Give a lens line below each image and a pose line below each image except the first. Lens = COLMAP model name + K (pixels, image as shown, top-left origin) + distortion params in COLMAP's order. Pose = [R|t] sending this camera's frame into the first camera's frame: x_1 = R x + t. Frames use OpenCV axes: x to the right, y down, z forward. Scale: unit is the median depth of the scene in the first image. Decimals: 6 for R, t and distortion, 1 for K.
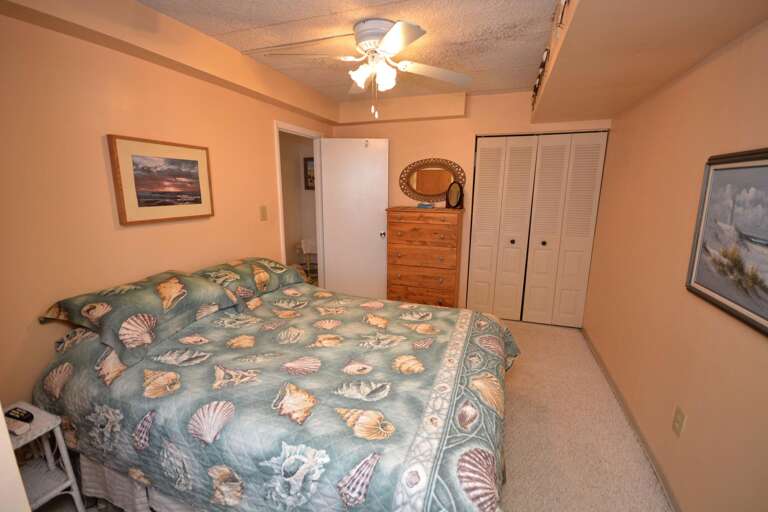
lens RADIAL K [[337.6, 0, 383.1], [0, 337.6, 252.6], [0, 0, 1]] dist [-0.008269, -0.000923]
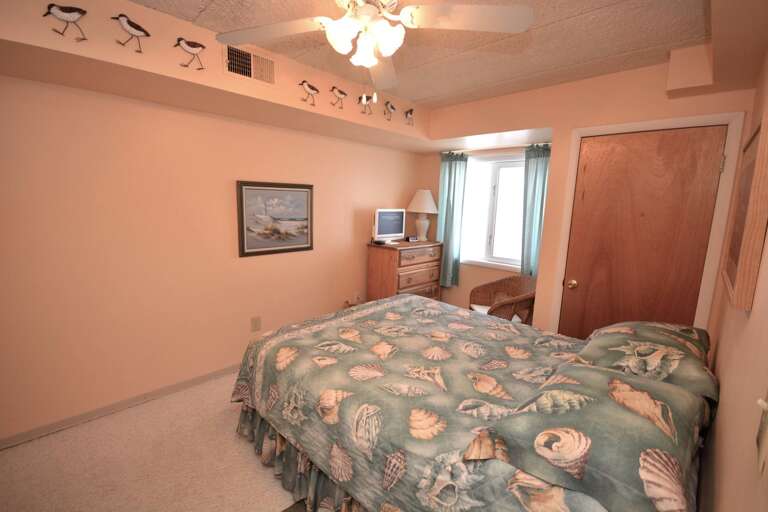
lens RADIAL K [[337.6, 0, 383.1], [0, 337.6, 252.6], [0, 0, 1]] dist [-0.008269, -0.000923]
pose [[-0.910389, -0.098104, 0.401954, -0.444338], [0.043191, 0.943643, 0.328135, -0.426405], [-0.411492, 0.316091, -0.854845, 2.075849]]
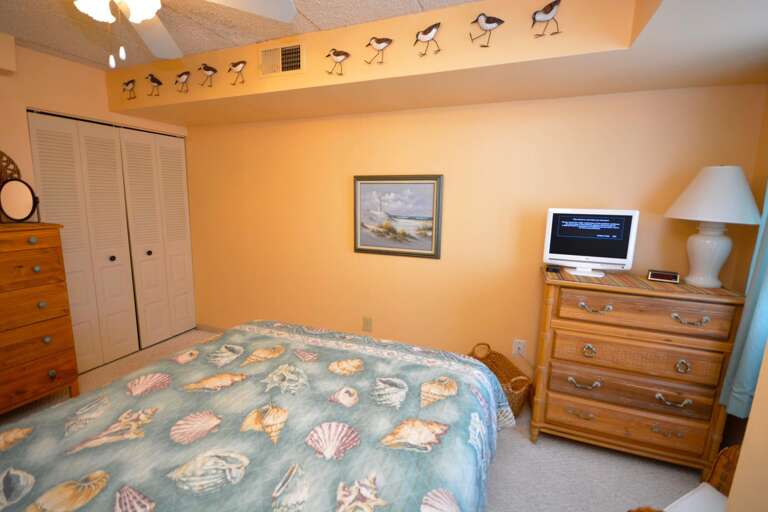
lens RADIAL K [[337.6, 0, 383.1], [0, 337.6, 252.6], [0, 0, 1]] dist [-0.008269, -0.000923]
pose [[0.034747, -0.164646, 0.985740, -0.781003], [0.174938, 0.972110, 0.156203, -0.124115], [-0.983966, 0.167016, 0.062581, 0.707225]]
